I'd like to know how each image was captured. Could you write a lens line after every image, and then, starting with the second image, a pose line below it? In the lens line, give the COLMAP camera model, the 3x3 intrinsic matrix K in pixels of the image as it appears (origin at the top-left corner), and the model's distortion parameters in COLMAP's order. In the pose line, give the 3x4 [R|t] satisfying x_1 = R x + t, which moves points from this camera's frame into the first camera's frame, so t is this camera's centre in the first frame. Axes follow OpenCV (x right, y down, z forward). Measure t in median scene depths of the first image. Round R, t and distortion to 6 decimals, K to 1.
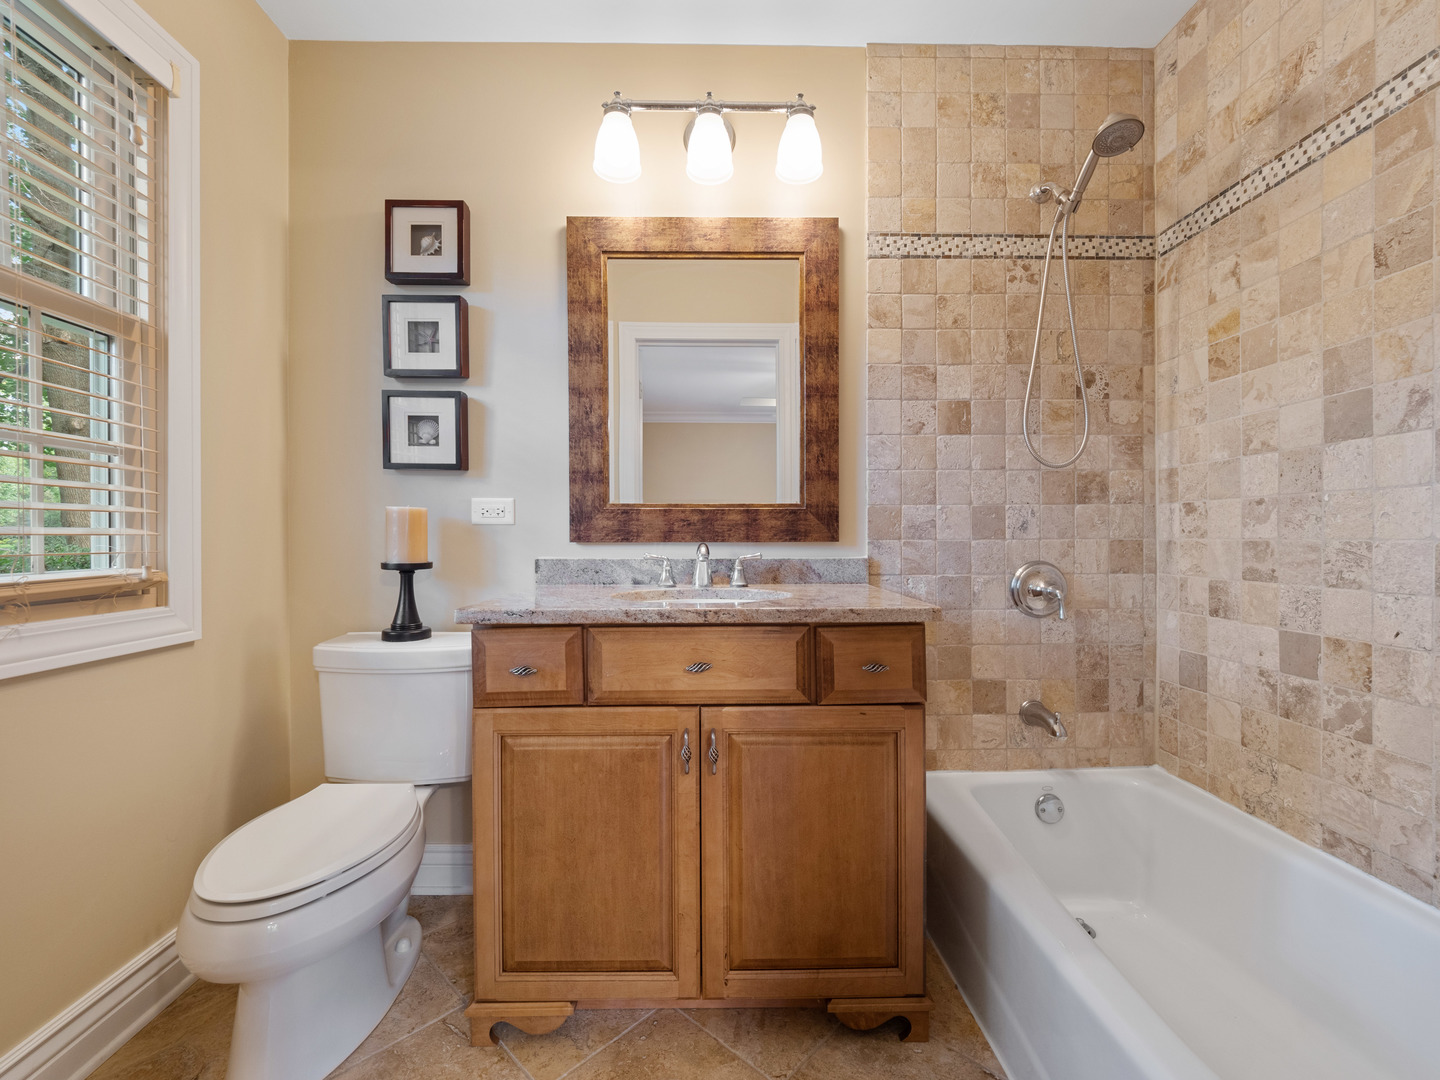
lens RADIAL K [[620.8, 0, 713.9], [0, 620.8, 540.7], [0, 0, 1]] dist [-0.003748, -0.000074]
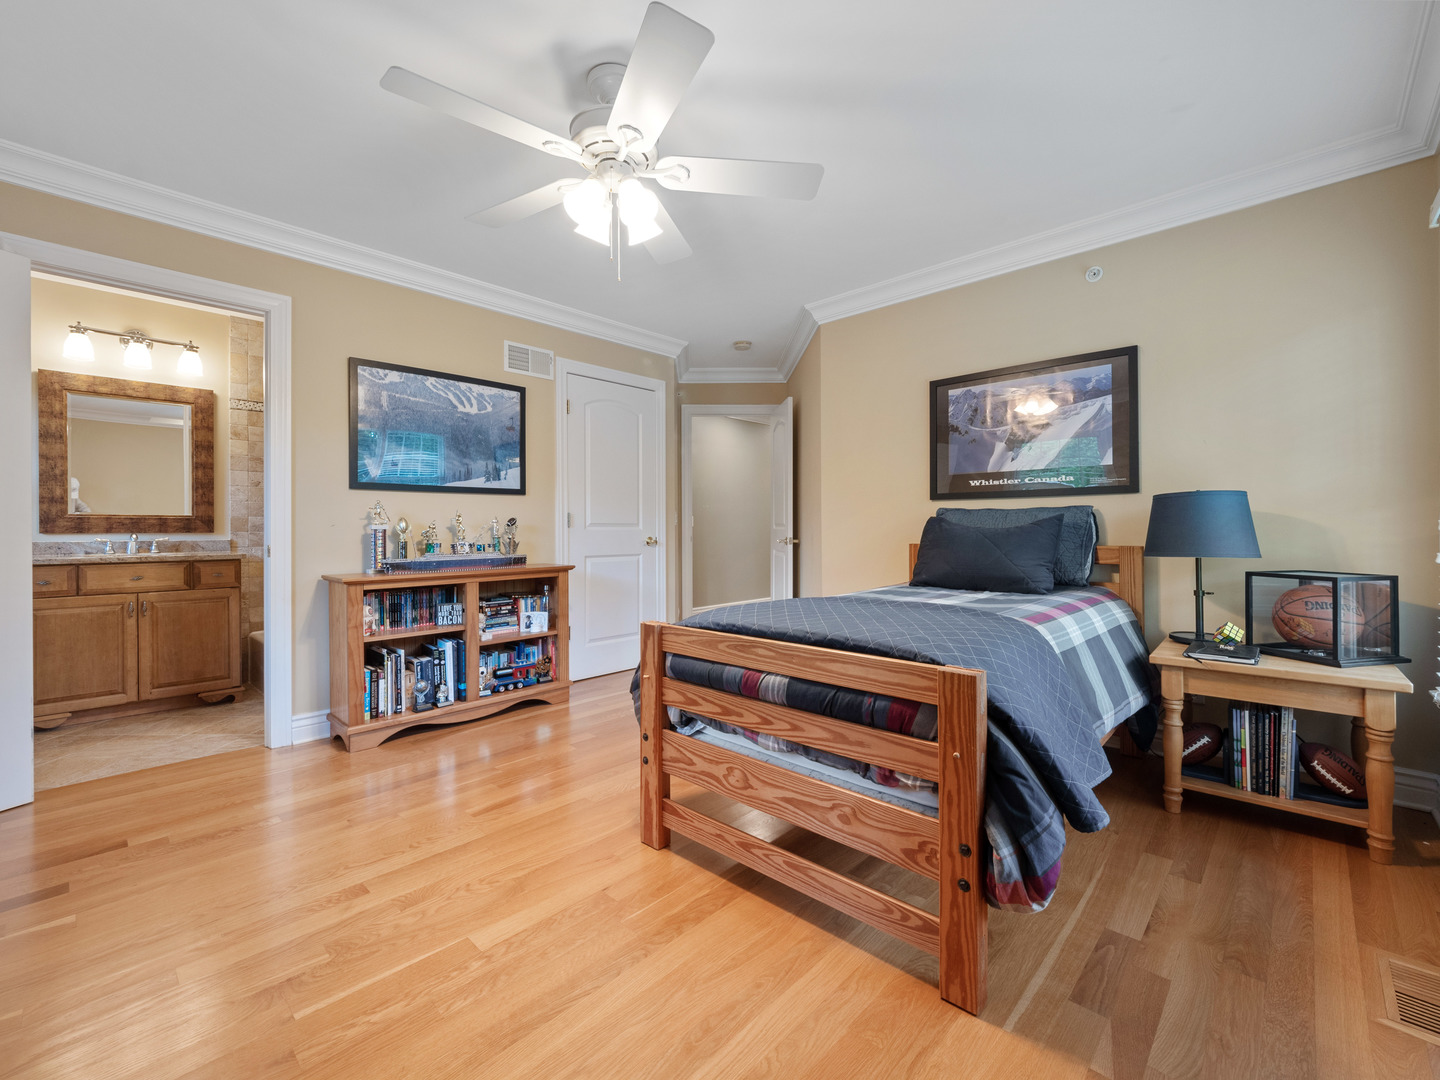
lens RADIAL K [[620.8, 0, 713.7], [0, 620.8, 531.0], [0, 0, 1]] dist [-0.003748, -0.000074]
pose [[0.706768, -0.002113, 0.707442, -0.155186], [0.006093, 0.999977, -0.003100, 0.019534], [-0.707419, 0.006502, 0.706764, -2.695919]]
